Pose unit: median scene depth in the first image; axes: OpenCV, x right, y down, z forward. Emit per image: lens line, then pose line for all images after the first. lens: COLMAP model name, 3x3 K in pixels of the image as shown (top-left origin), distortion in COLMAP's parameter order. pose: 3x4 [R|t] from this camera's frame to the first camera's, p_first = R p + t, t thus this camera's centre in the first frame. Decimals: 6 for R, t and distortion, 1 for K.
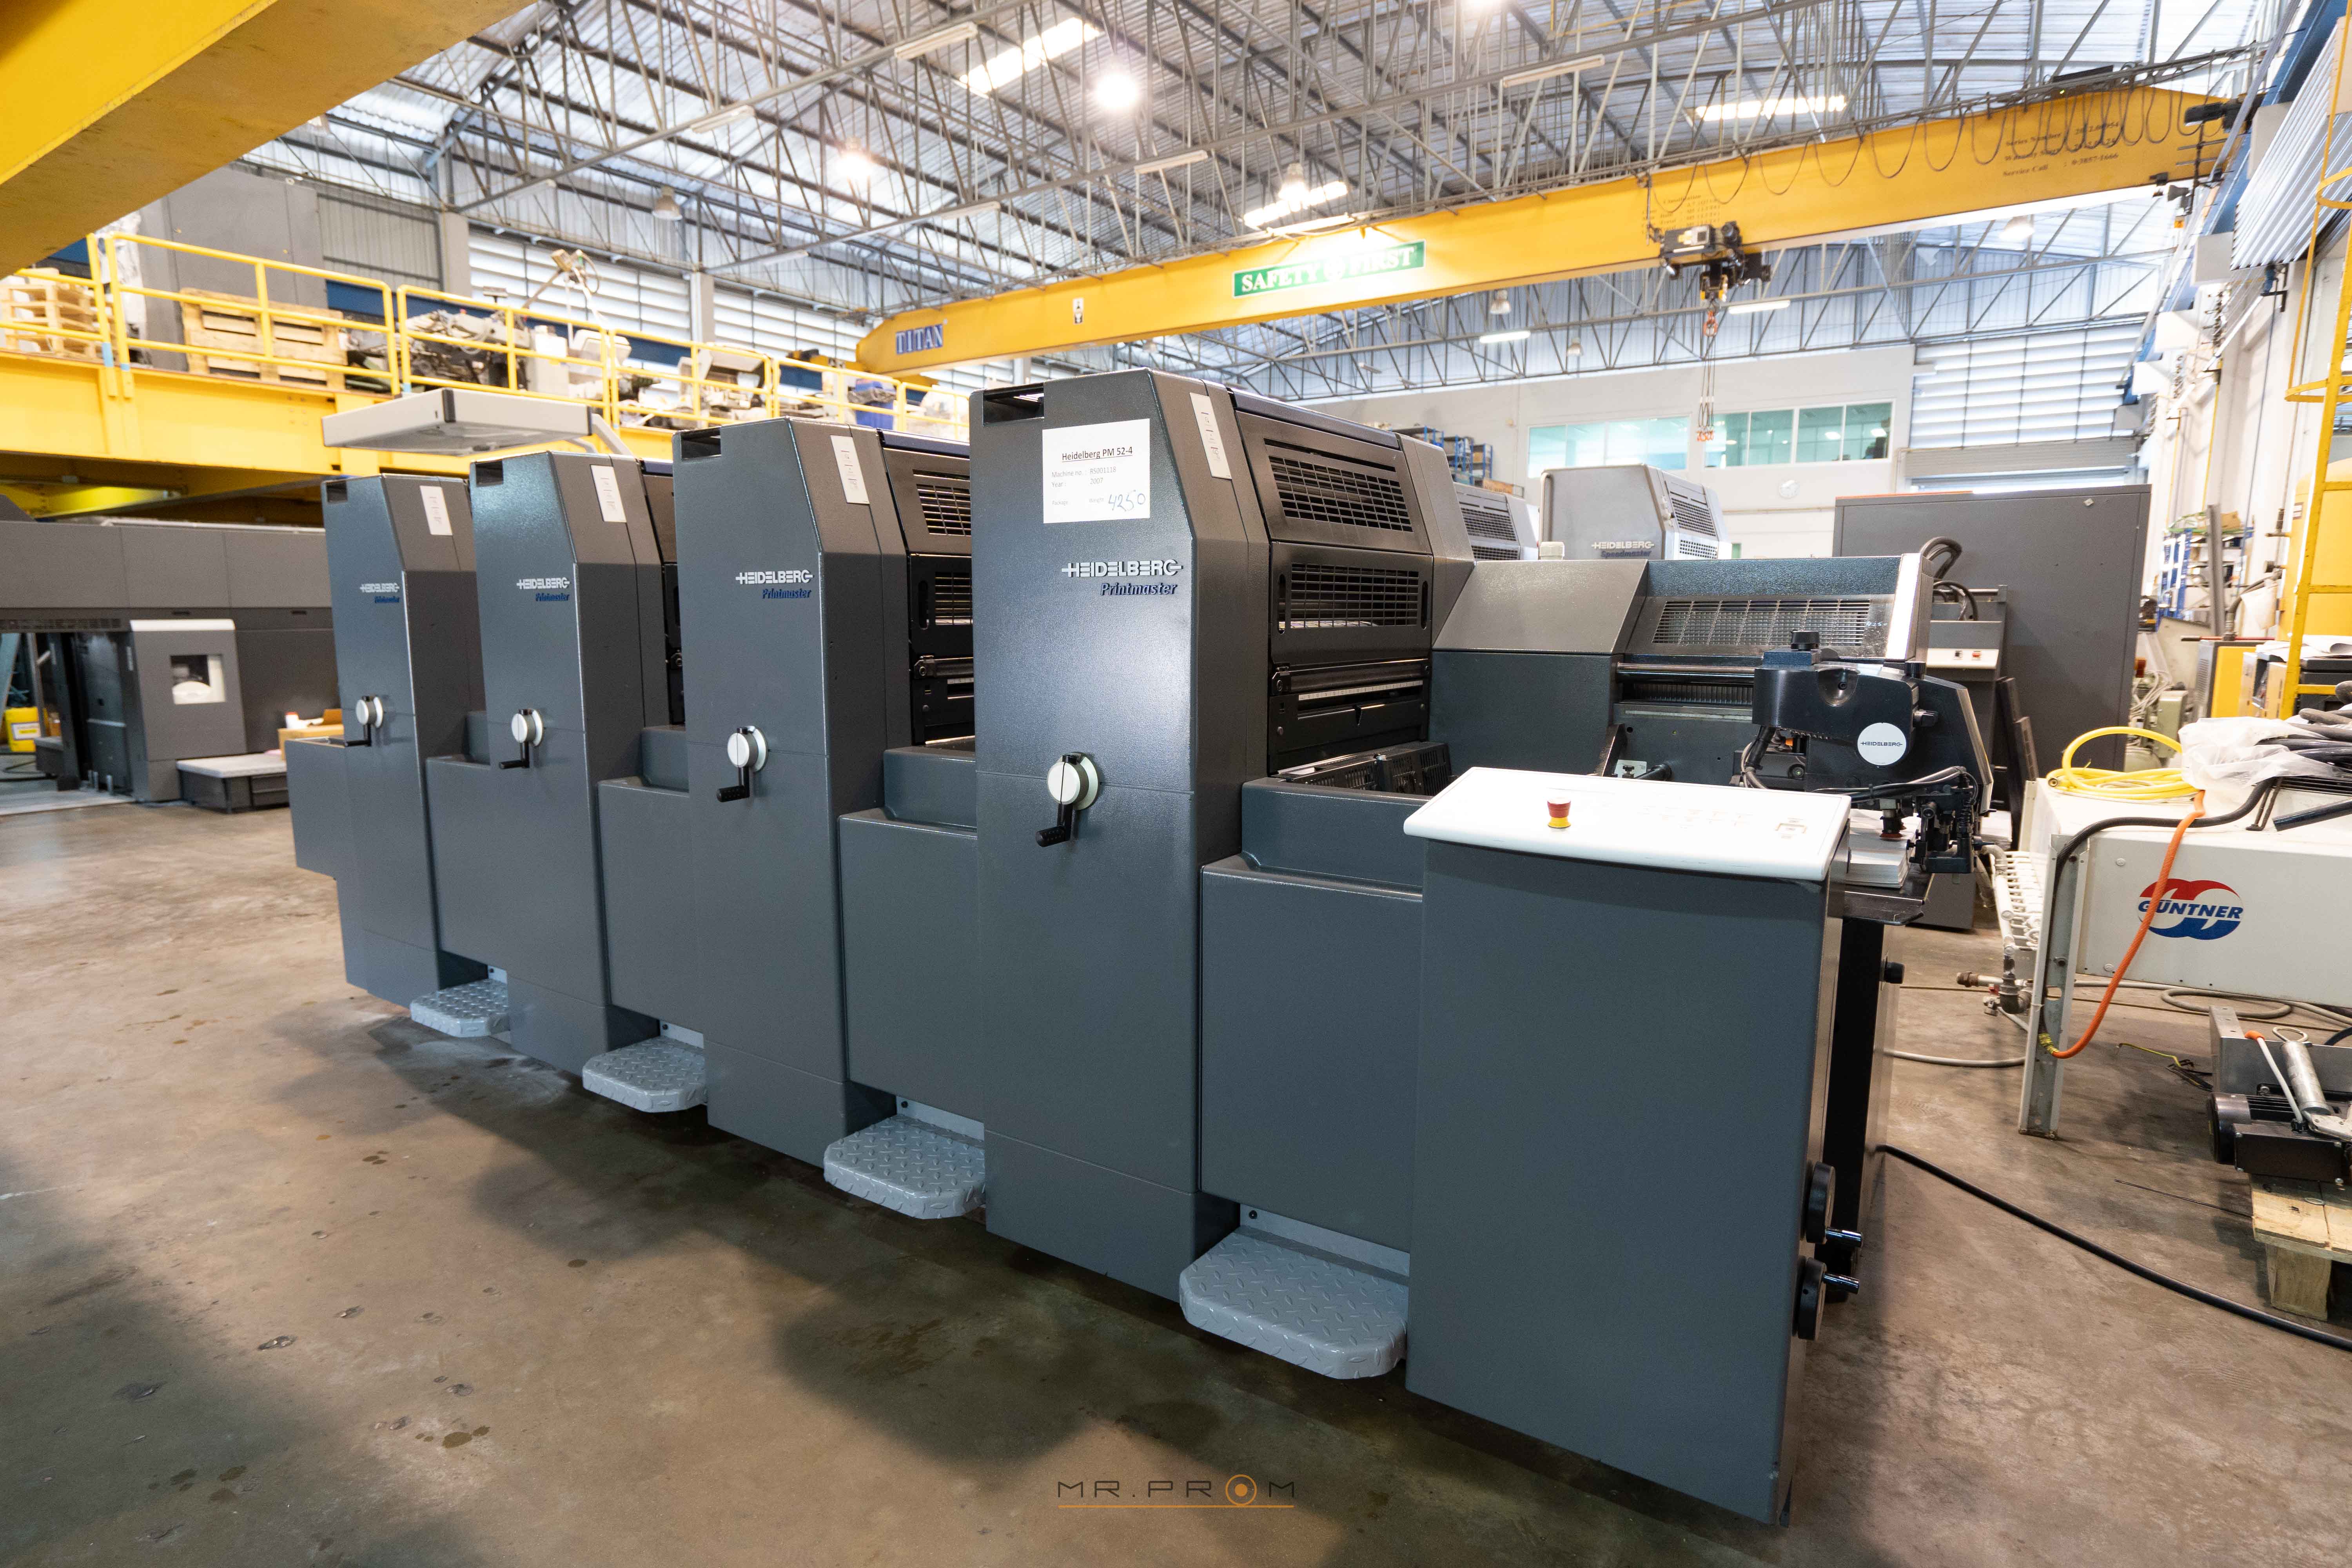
lens RADIAL K [[1258.2, 0, 1165.4], [0, 1258.2, 801.2], [0, 0, 1]] dist [-0.033539, 0.022246]
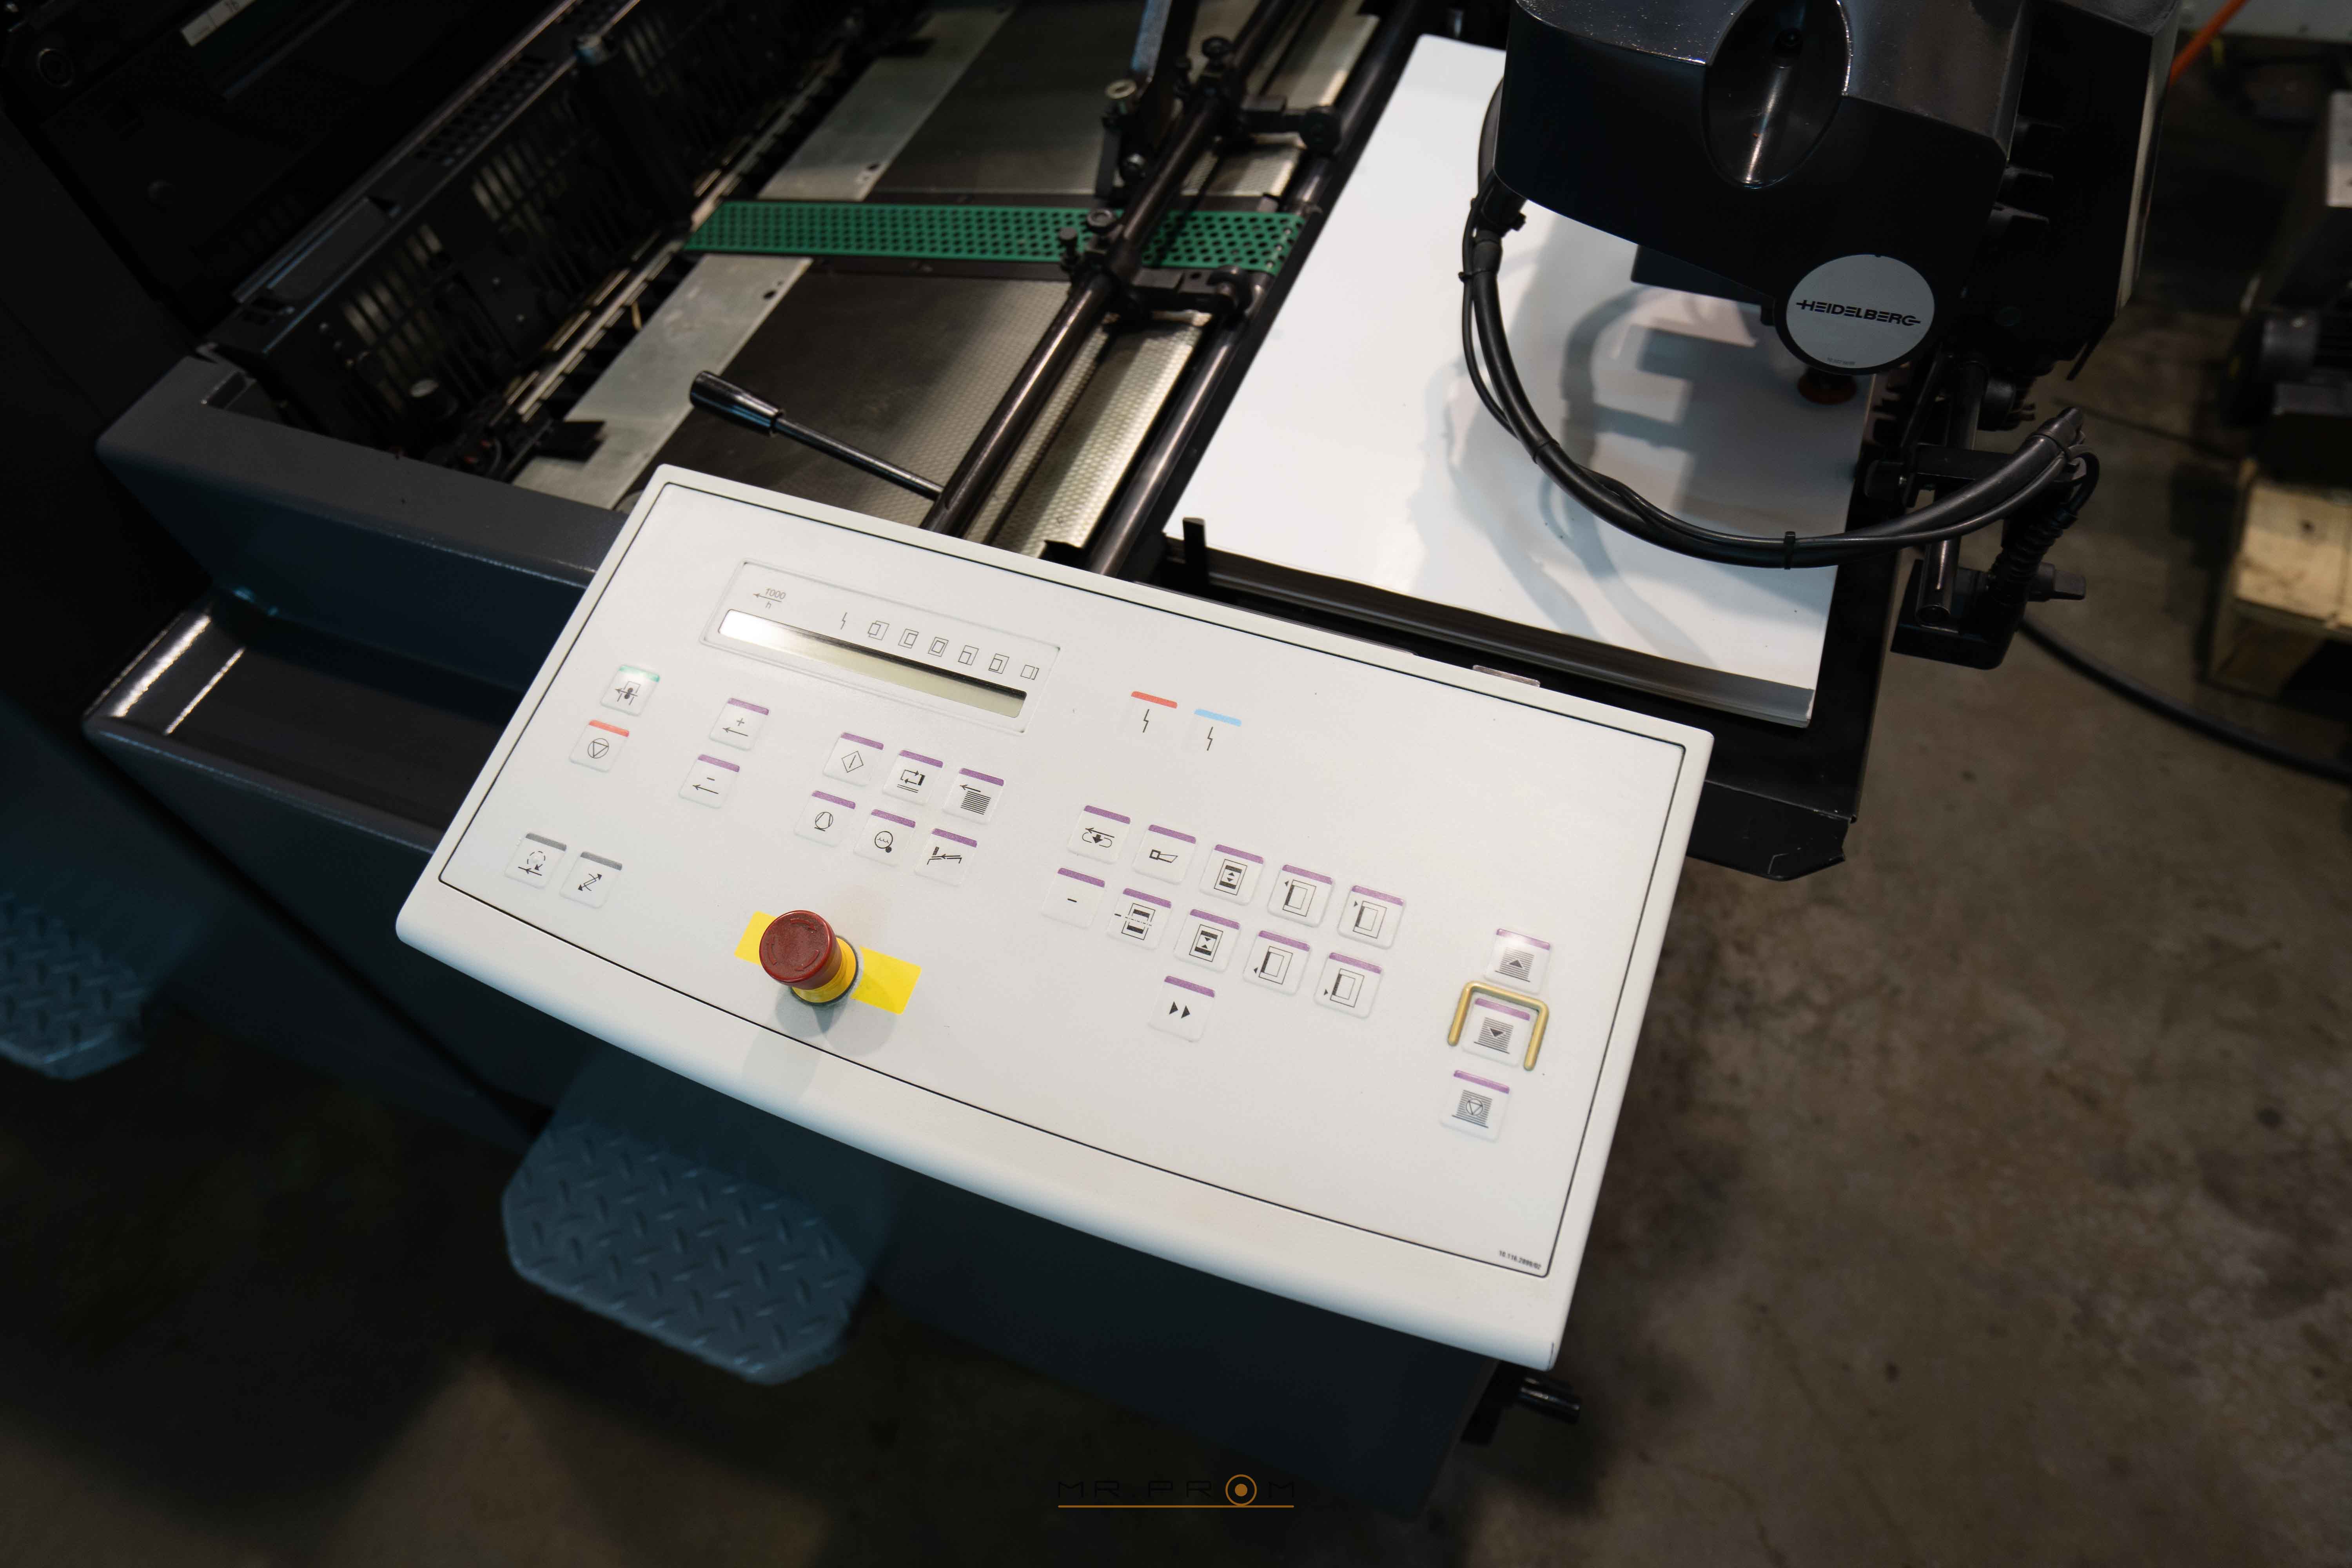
lens RADIAL K [[1468.2, 0, 1173.8], [0, 1468.2, 781.0], [0, 0, 1]] dist [0.003539, 0.011964]
pose [[0.972964, -0.219040, 0.073227, 0.047526], [0.095829, 0.671356, 0.734914, -0.034717], [-0.210137, -0.708027, 0.674195, 0.093853]]
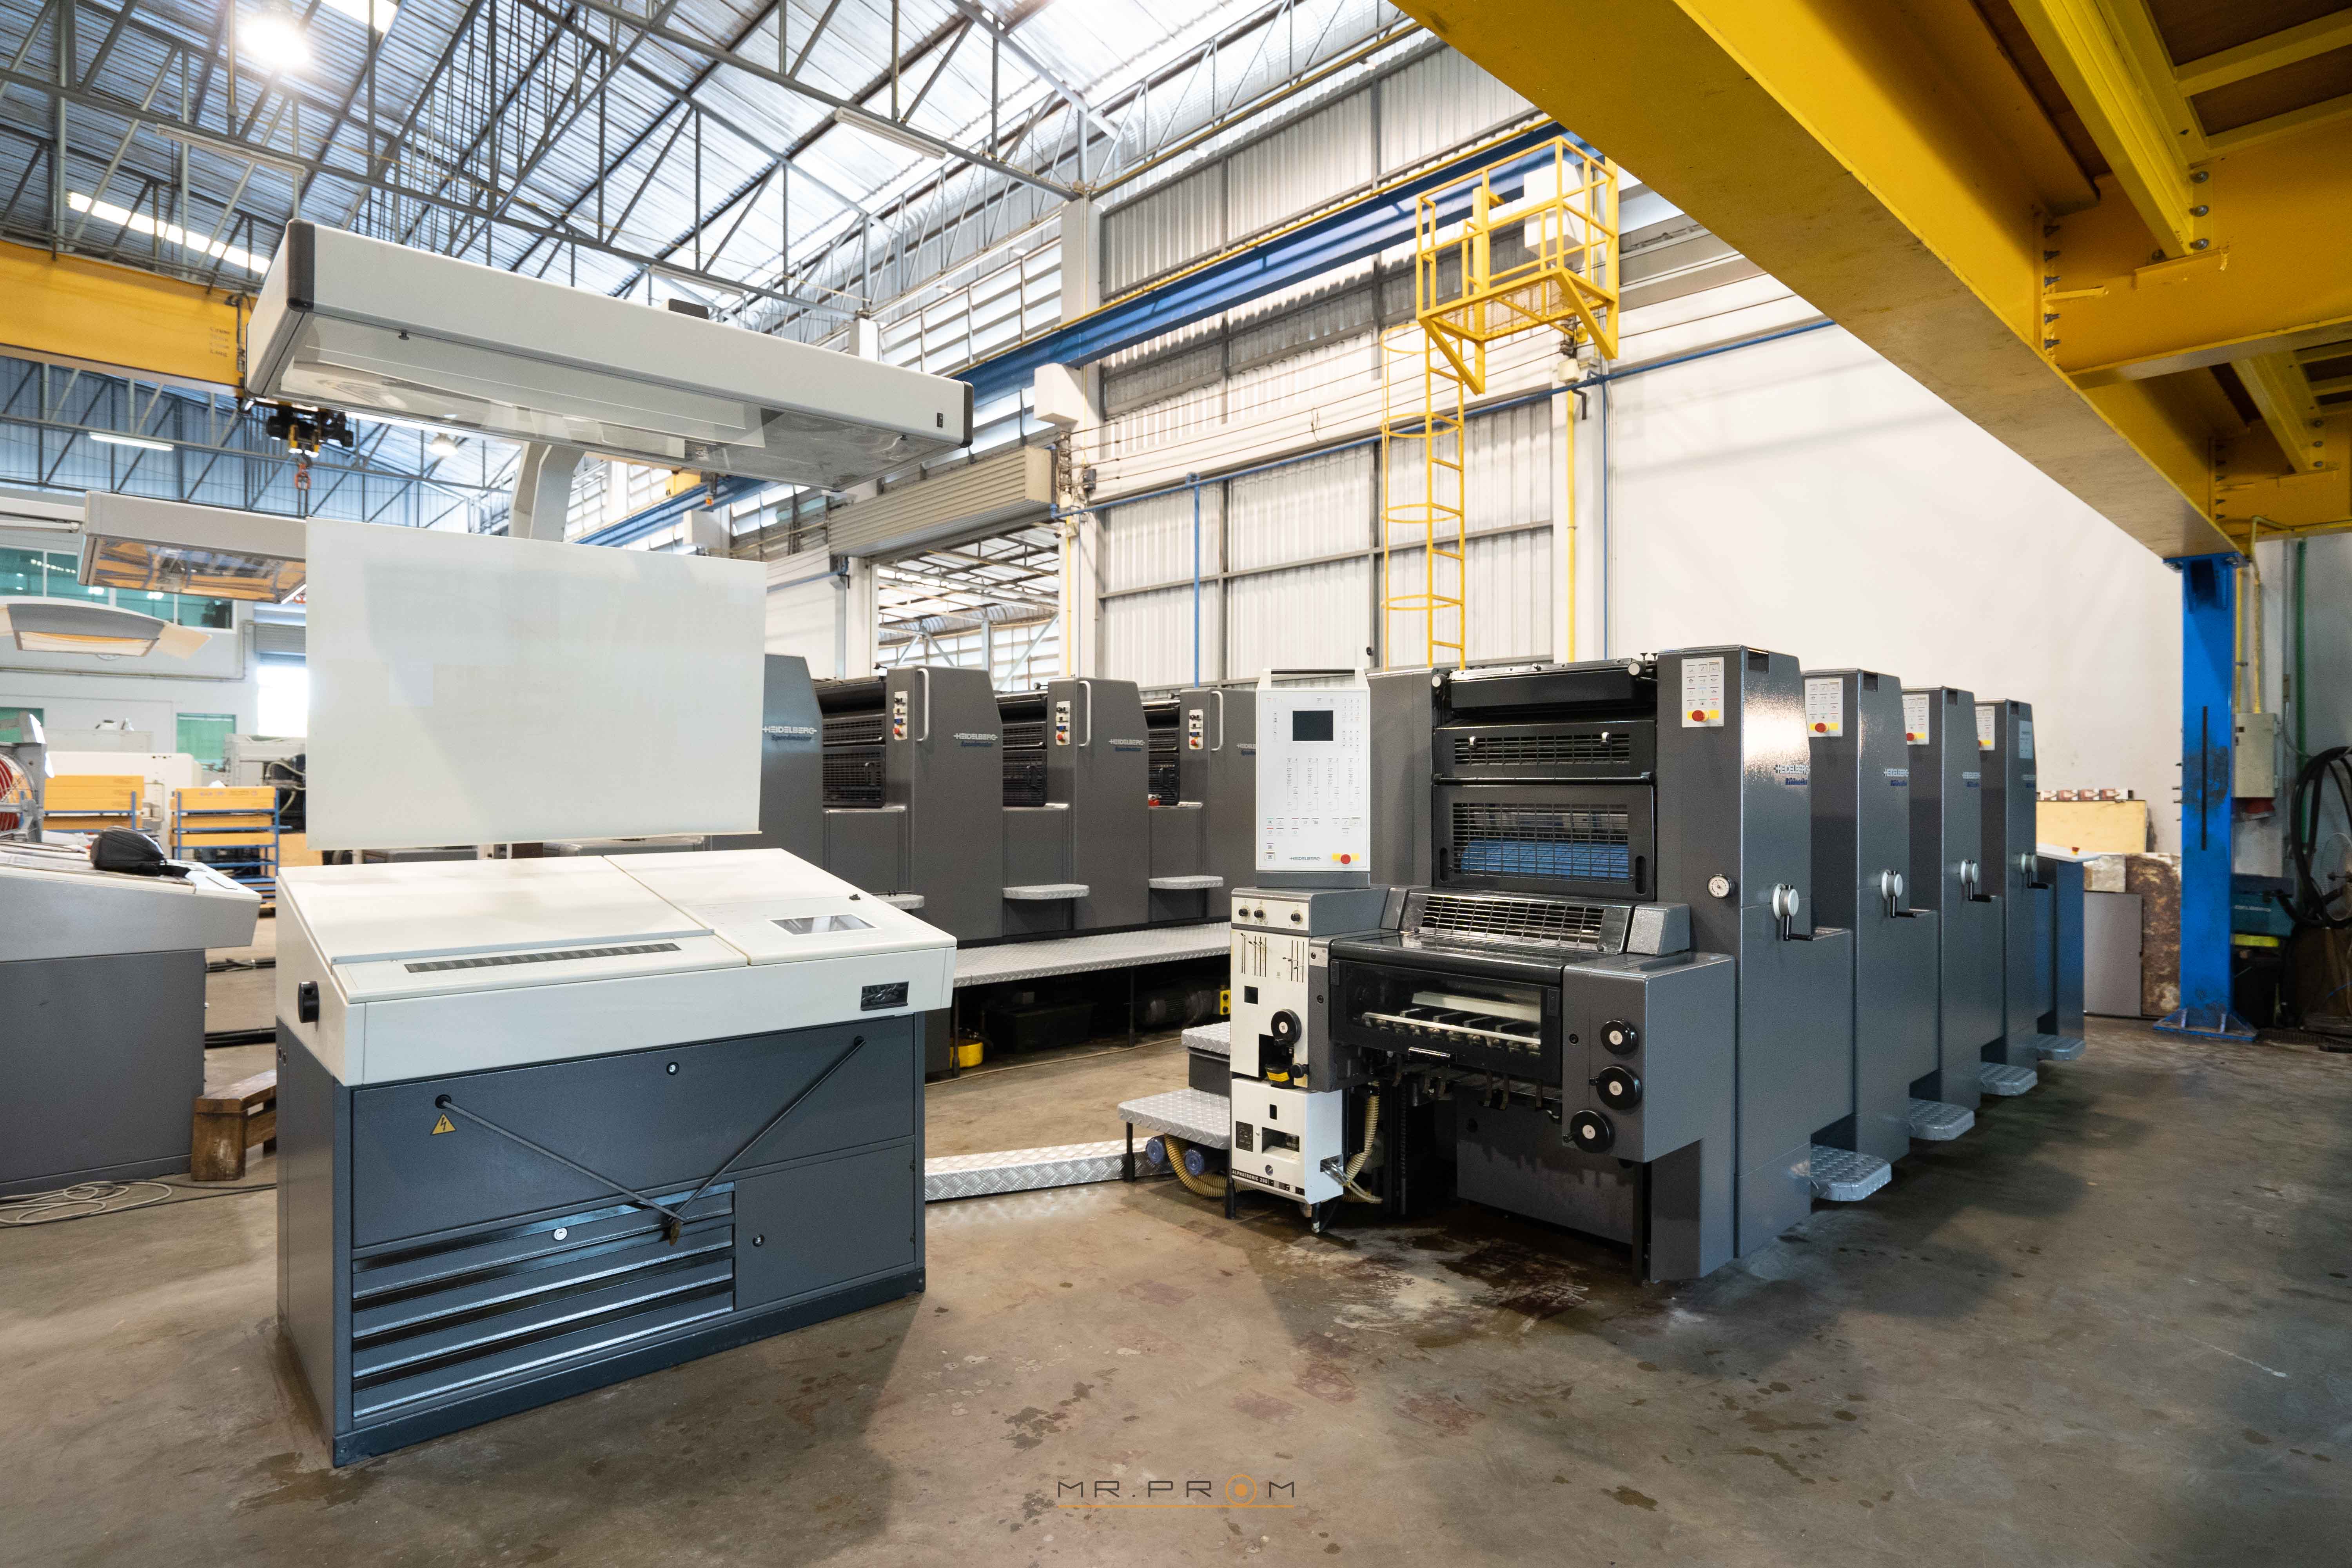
lens RADIAL K [[1258.2, 0, 1168.8], [0, 1258.2, 784.9], [0, 0, 1]] dist [-0.033539, 0.022246]
pose [[0.204245, 0.006431, 0.978899, -0.435732], [0.145268, 0.988708, -0.036805, -0.049795], [-0.968081, 0.149720, 0.201005, 0.332158]]
